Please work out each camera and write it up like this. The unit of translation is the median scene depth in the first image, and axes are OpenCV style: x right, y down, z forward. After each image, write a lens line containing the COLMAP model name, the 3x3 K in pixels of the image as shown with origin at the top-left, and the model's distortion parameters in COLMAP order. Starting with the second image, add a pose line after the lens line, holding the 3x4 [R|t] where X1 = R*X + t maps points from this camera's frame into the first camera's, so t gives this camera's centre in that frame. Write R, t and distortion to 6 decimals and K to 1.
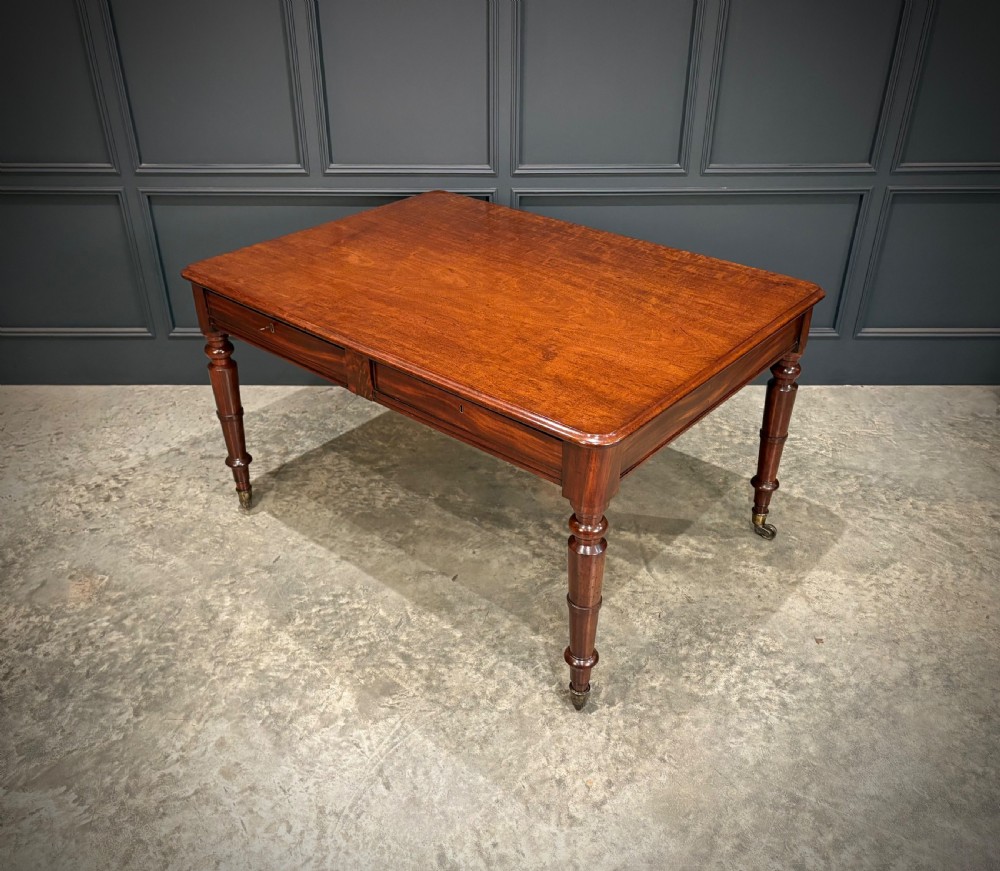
lens RADIAL K [[885.7, 0, 487.1], [0, 885.7, 431.5], [0, 0, 1]] dist [0.021609, -0.015571]
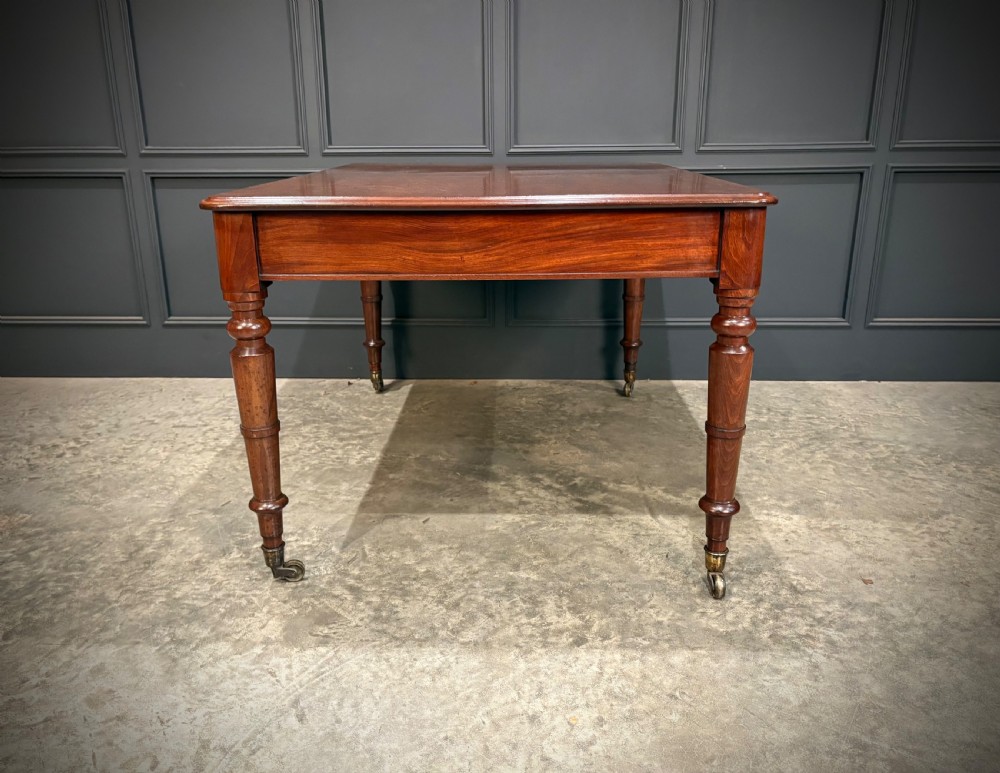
lens RADIAL K [[792.5, 0, 488.7], [0, 792.5, 381.9], [0, 0, 1]] dist [0.015565, 0.005102]
pose [[0.999297, 0.007171, -0.036799, 0.055552], [-0.015536, 0.972503, -0.232372, 0.228812], [0.034121, 0.232780, 0.971931, 0.241412]]
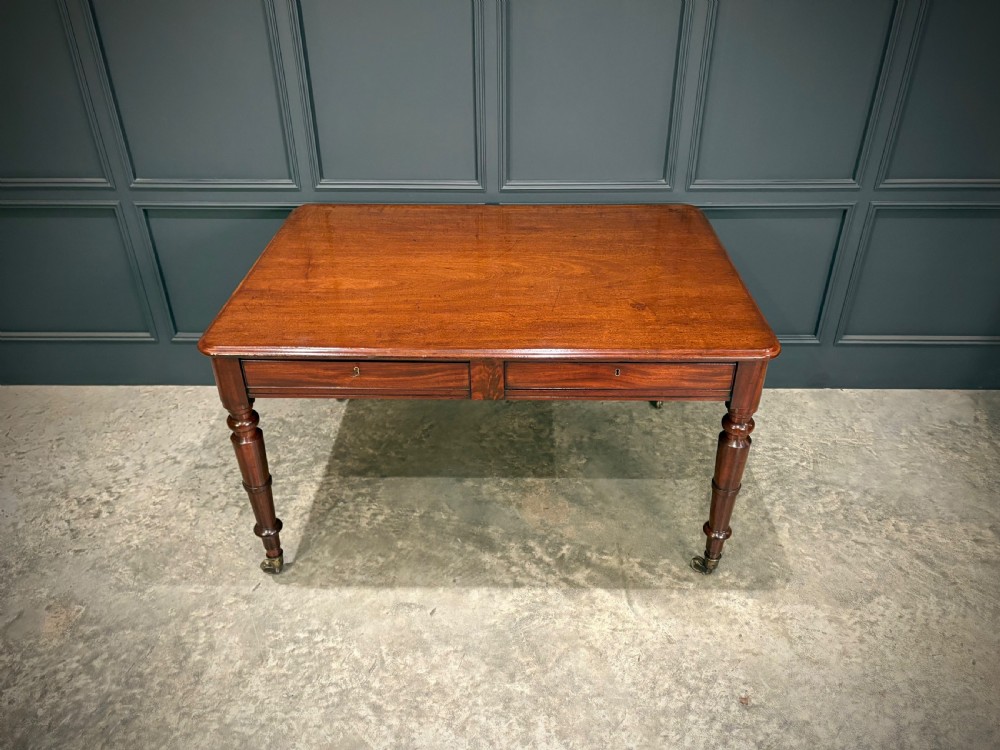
lens RADIAL K [[762.5, 0, 499.8], [0, 762.5, 375.9], [0, 0, 1]] dist [0.020133, -0.002575]
pose [[0.999961, 0.003189, -0.008280, 0.047652], [-0.003053, 0.999861, 0.016363, -0.120575], [0.008331, -0.016337, 0.999832, 0.161255]]
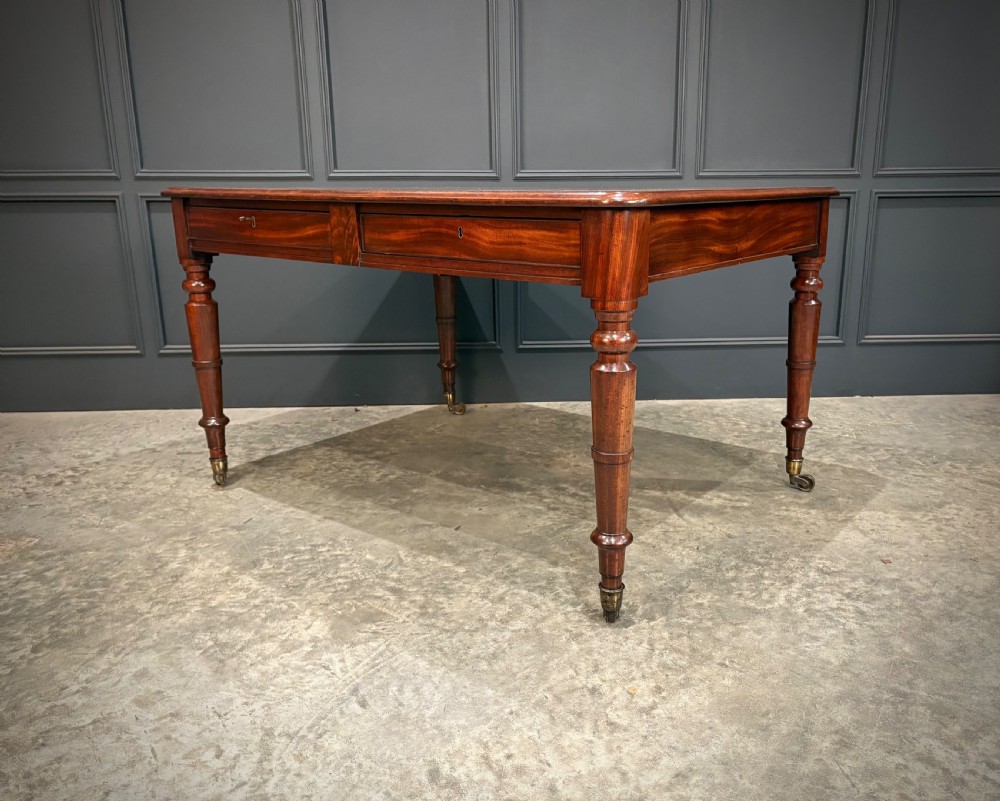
lens RADIAL K [[811.8, 0, 543.6], [0, 811.8, 399.7], [0, 0, 1]] dist [0.019651, -0.004183]
pose [[0.998021, -0.015948, 0.060823, 0.000886], [0.032123, 0.960864, -0.275150, 0.285923], [-0.054055, 0.276560, 0.959475, 0.221408]]
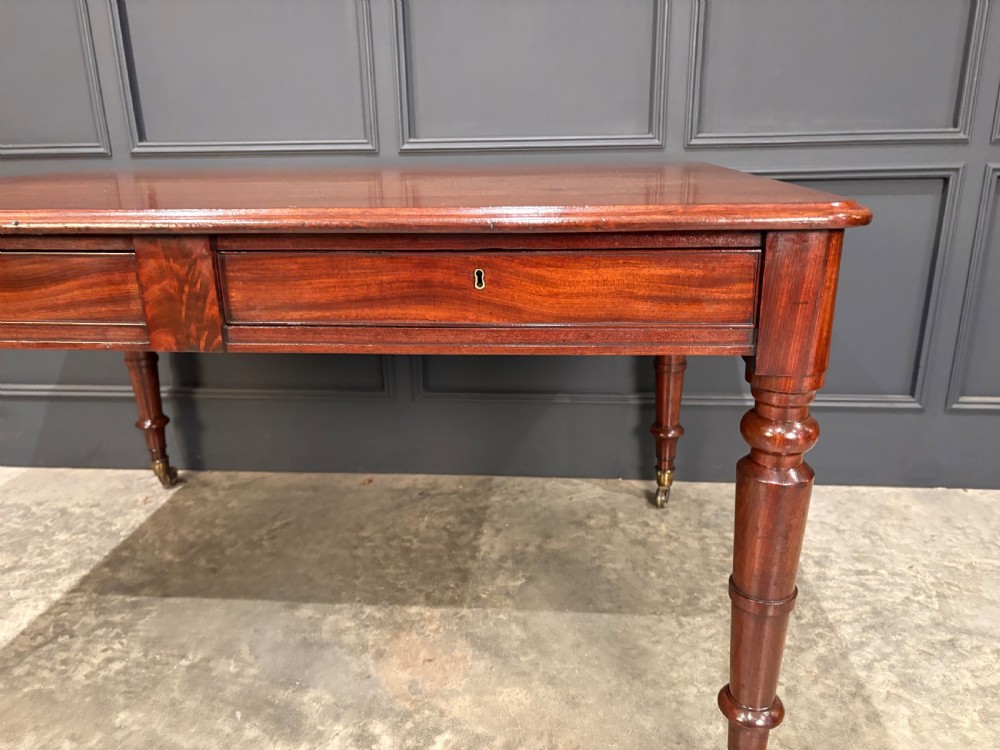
lens RADIAL K [[761.6, 0, 502.3], [0, 761.6, 379.9], [0, 0, 1]] dist [0.020271, -0.018358]
pose [[0.996927, 0.013068, -0.077236, 0.200692], [-0.029918, 0.974760, -0.221240, 0.004876], [0.072396, 0.222871, 0.972156, 0.639820]]
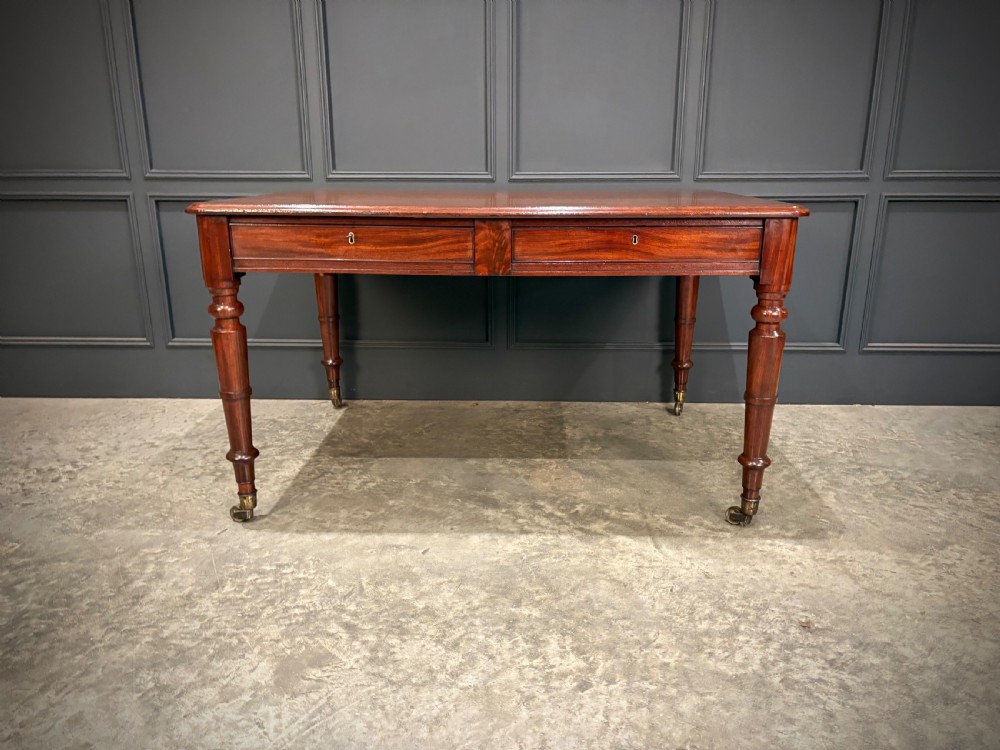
lens RADIAL K [[749.4, 0, 501.3], [0, 749.4, 377.8], [0, 0, 1]] dist [0.030650, -0.025545]
pose [[0.999711, 0.010652, -0.021561, 0.052876], [-0.015784, 0.967047, -0.254106, 0.201188], [0.018144, 0.254373, 0.966936, 0.289275]]
